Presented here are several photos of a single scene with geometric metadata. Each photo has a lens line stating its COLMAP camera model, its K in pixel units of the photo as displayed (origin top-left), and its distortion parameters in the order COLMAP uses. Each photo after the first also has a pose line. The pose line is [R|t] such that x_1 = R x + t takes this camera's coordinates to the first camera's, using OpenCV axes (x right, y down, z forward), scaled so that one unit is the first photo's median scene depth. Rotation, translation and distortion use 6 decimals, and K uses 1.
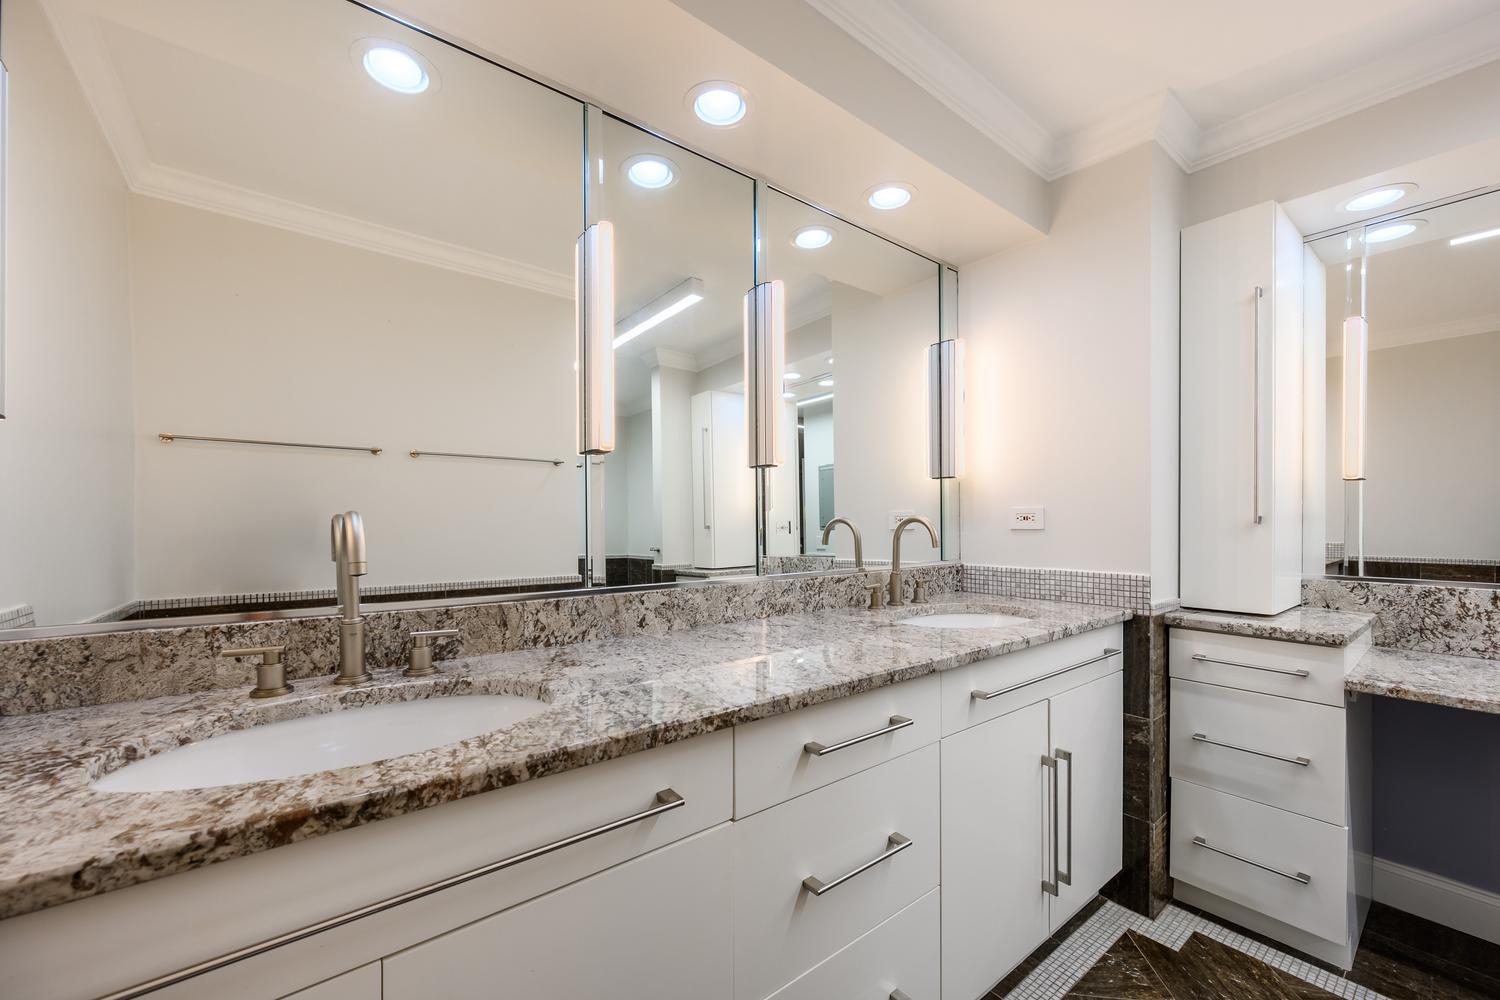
lens RADIAL K [[603.9, 0, 767.2], [0, 603.9, 518.3], [0, 0, 1]] dist [0.001251, -0.000451]
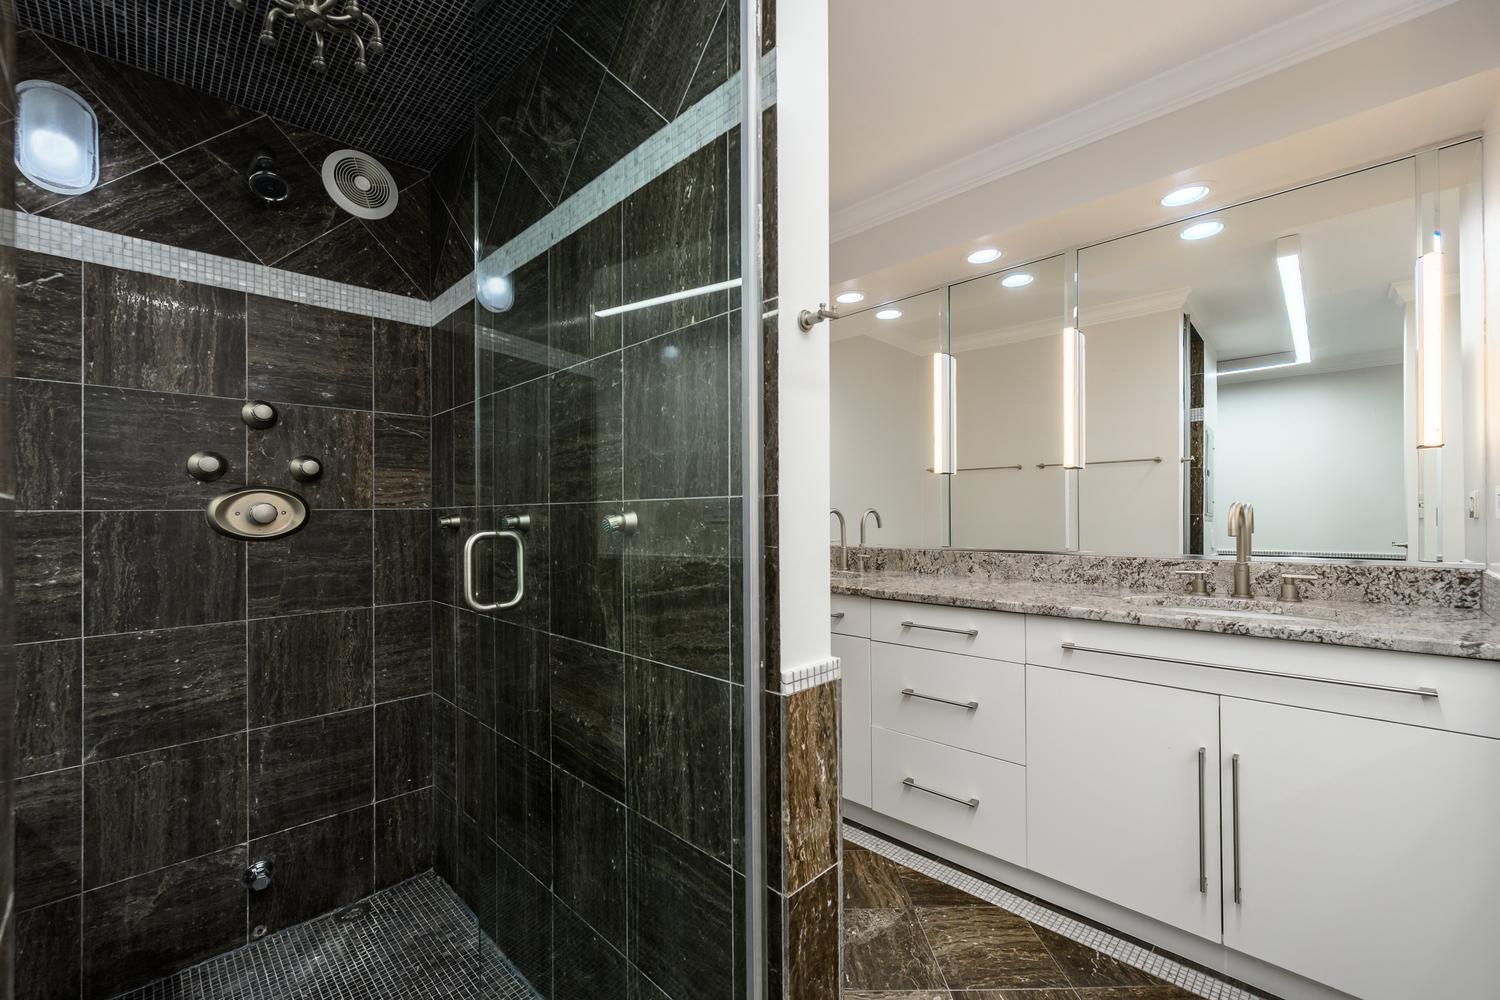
lens RADIAL K [[603.9, 0, 751.6], [0, 603.9, 511.7], [0, 0, 1]] dist [0.001251, -0.000451]
pose [[0.121280, -0.003107, -0.992613, 1.191920], [0.013462, 0.999908, -0.001485, 0.000179], [0.992527, -0.013182, 0.121310, 0.140028]]
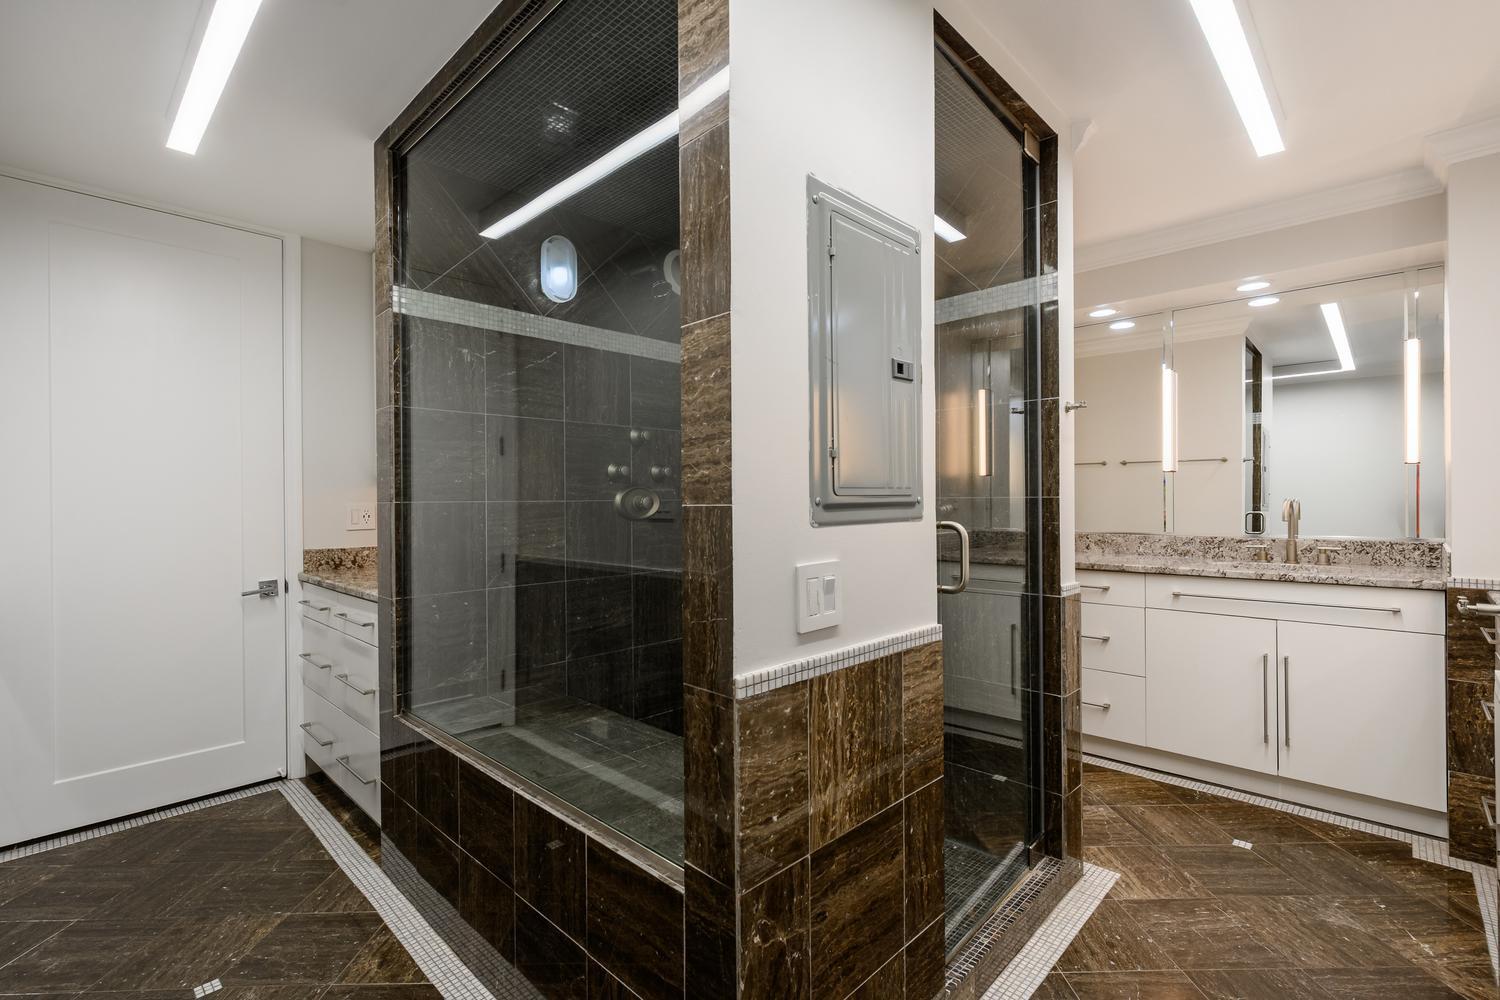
lens RADIAL K [[684.2, 0, 754.2], [0, 684.2, 495.2], [0, 0, 1]] dist [-0.003268, 0.000468]
pose [[0.131078, -0.005401, -0.991357, 1.802658], [0.008548, 0.999954, -0.004318, -0.017912], [0.991335, -0.007908, 0.131118, -0.476724]]
